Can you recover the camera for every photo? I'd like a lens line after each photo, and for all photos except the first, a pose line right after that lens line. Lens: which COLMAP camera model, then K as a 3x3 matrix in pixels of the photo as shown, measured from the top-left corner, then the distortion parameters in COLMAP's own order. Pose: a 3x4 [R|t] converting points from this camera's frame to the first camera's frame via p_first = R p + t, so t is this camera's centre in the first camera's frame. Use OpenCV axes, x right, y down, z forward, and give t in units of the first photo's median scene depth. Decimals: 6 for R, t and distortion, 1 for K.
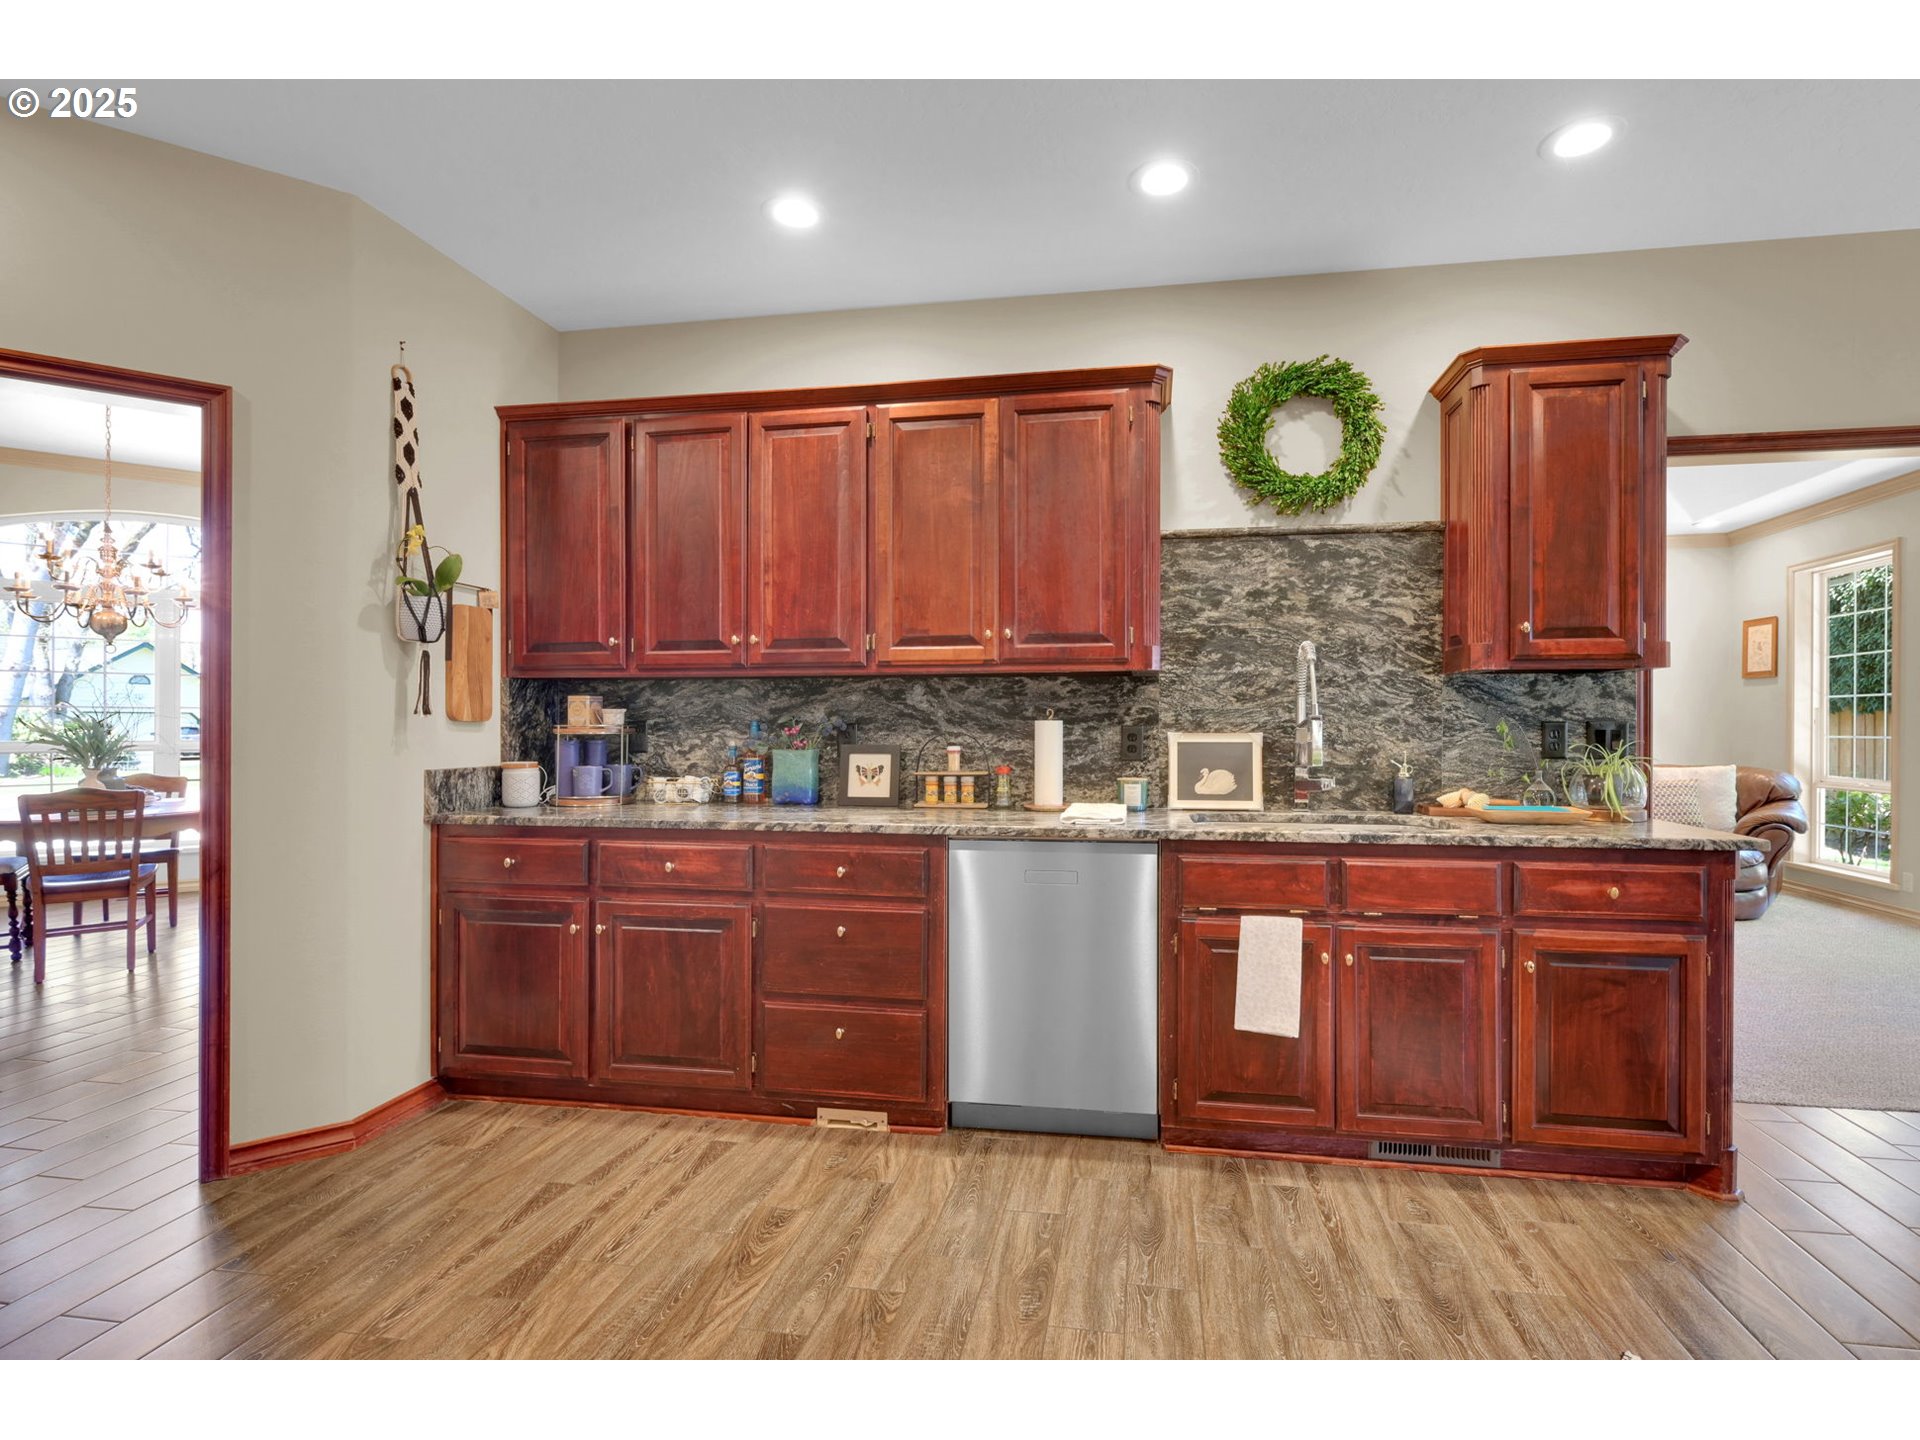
lens RADIAL K [[888.3, 0, 960.0], [0, 888.3, 720.0], [0, 0, 1]] dist [-0.002873, -0.000413]
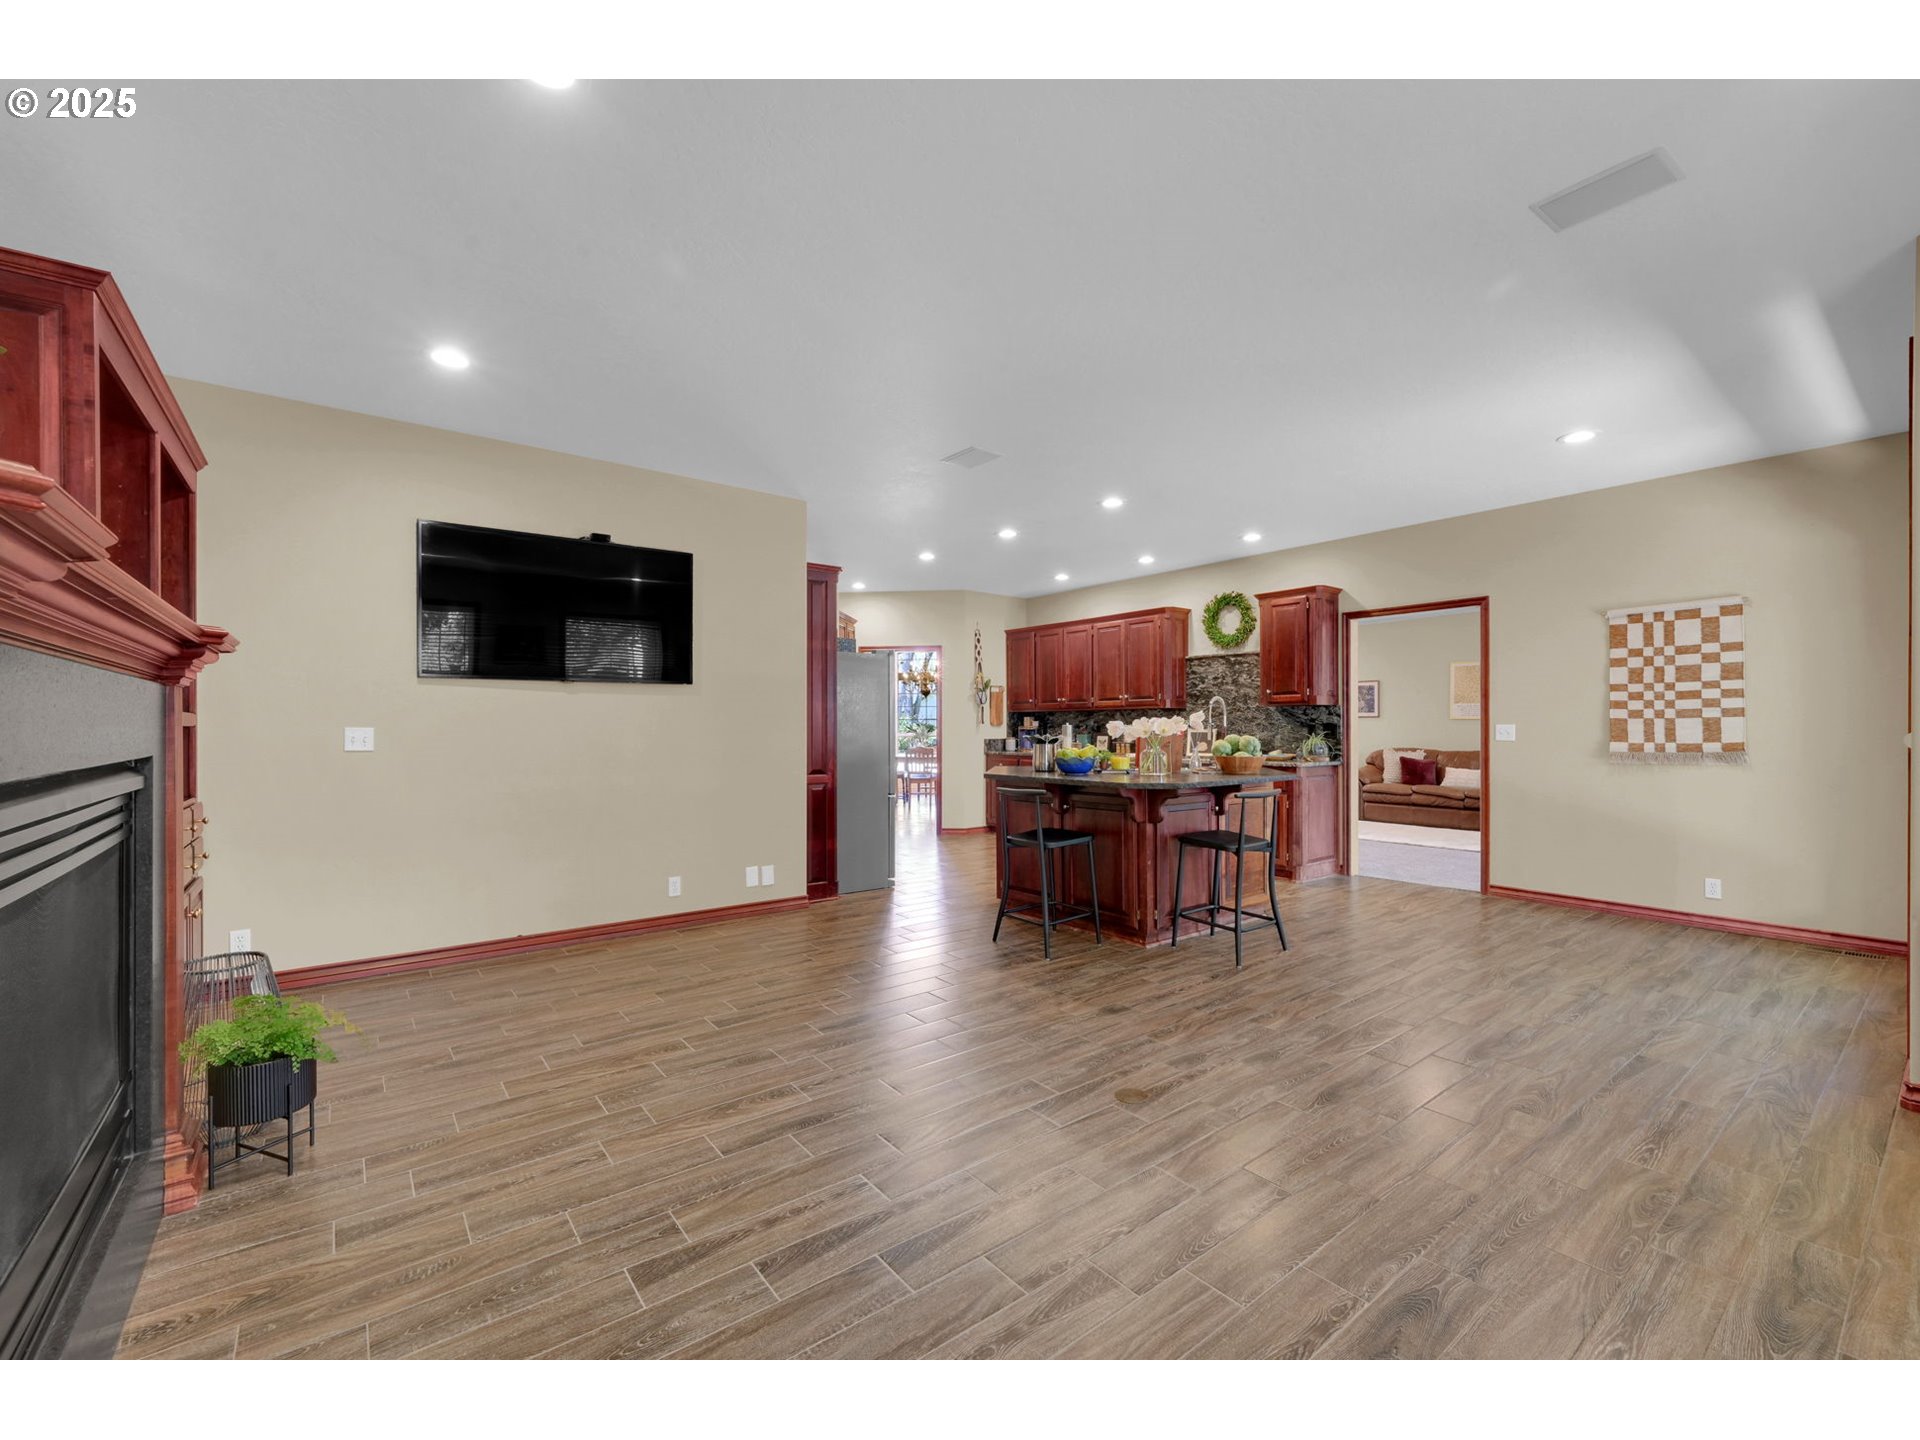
lens RADIAL K [[761.4, 0, 963.5], [0, 761.4, 708.6], [0, 0, 1]] dist [0.000547, -0.000056]
pose [[0.742769, -0.018167, -0.669302, 1.323684], [0.009938, 0.999821, -0.016109, -0.017393], [0.669474, 0.005314, 0.742816, -1.274324]]
